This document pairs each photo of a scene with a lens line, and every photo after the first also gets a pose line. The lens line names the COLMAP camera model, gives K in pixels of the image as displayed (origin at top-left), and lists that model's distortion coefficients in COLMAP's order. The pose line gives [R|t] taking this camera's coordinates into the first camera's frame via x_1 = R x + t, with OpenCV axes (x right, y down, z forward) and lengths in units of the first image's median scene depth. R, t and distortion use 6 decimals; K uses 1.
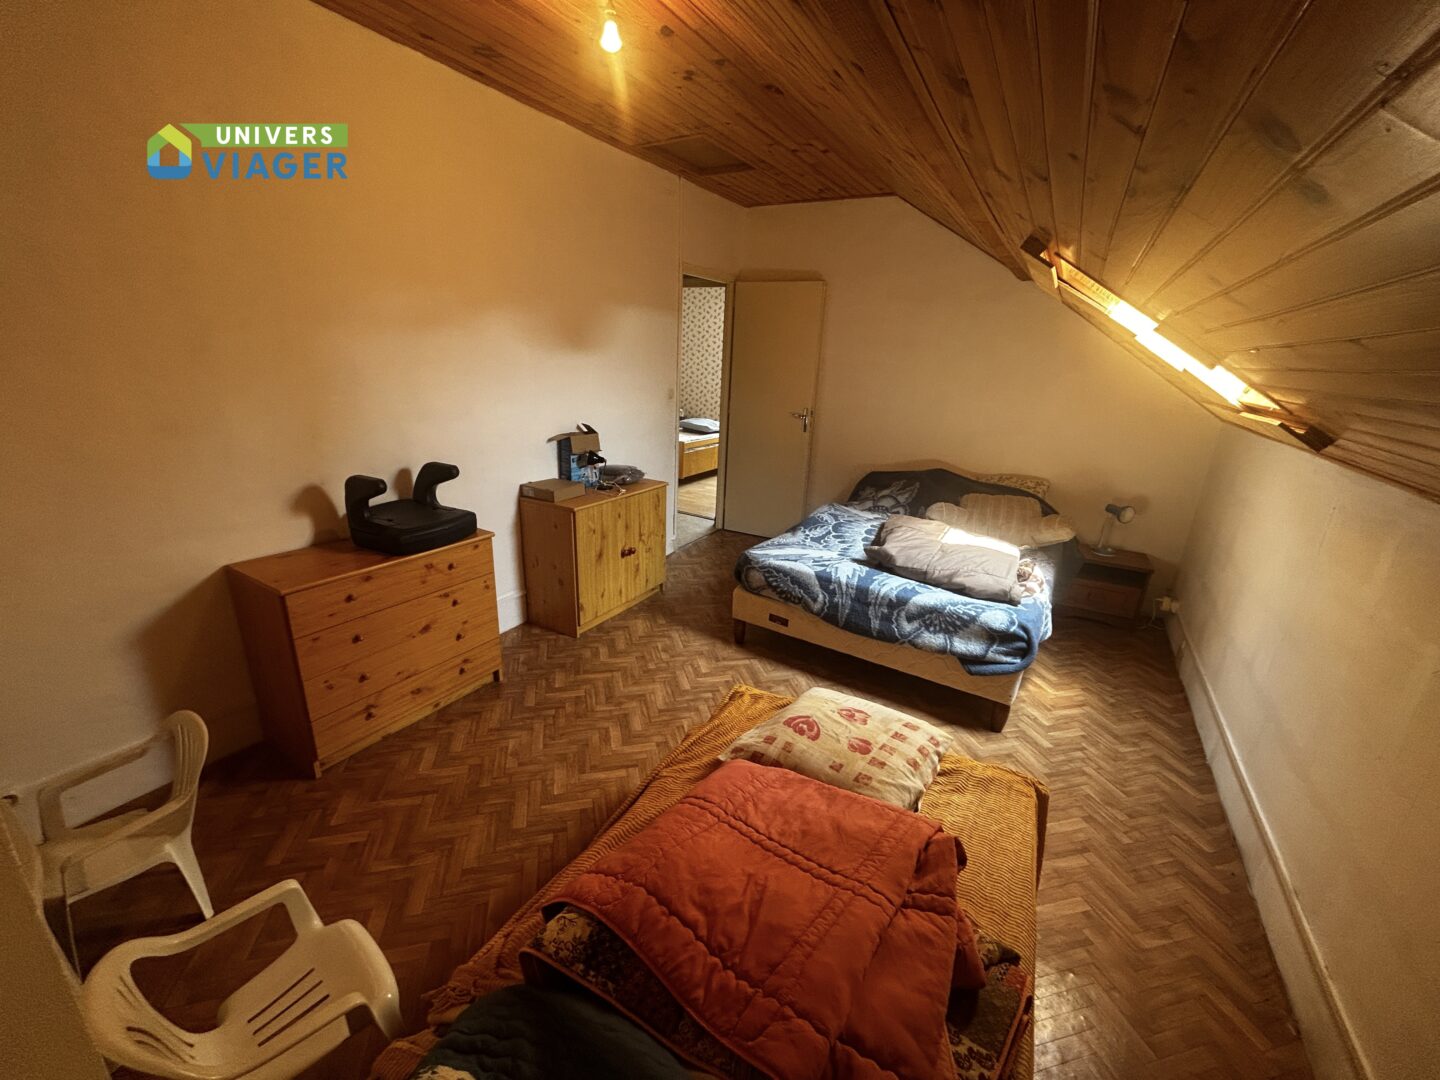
lens RADIAL K [[583.2, 0, 723.4], [0, 583.2, 540.3], [0, 0, 1]] dist [0.003668, 0.000516]
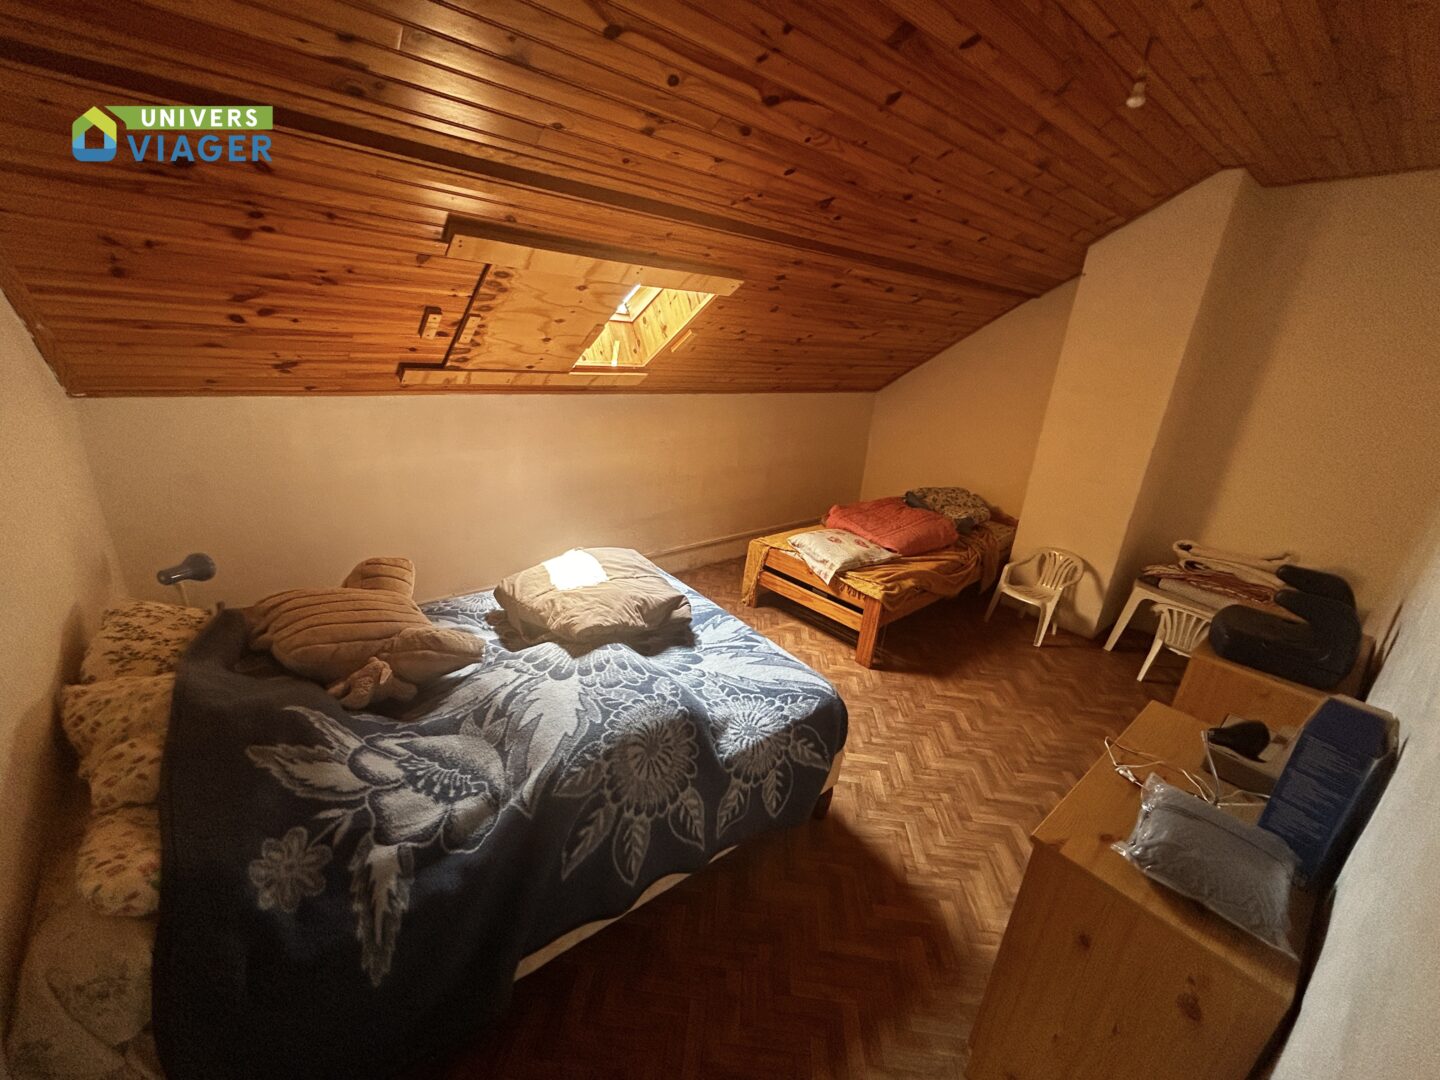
lens RADIAL K [[583.2, 0, 720.9], [0, 583.2, 542.9], [0, 0, 1]] dist [0.003668, 0.000516]
pose [[-0.936743, -0.211124, 0.279177, 0.012791], [0.001307, 0.795490, 0.605965, -0.543655], [-0.350016, 0.567998, -0.744894, 1.537250]]
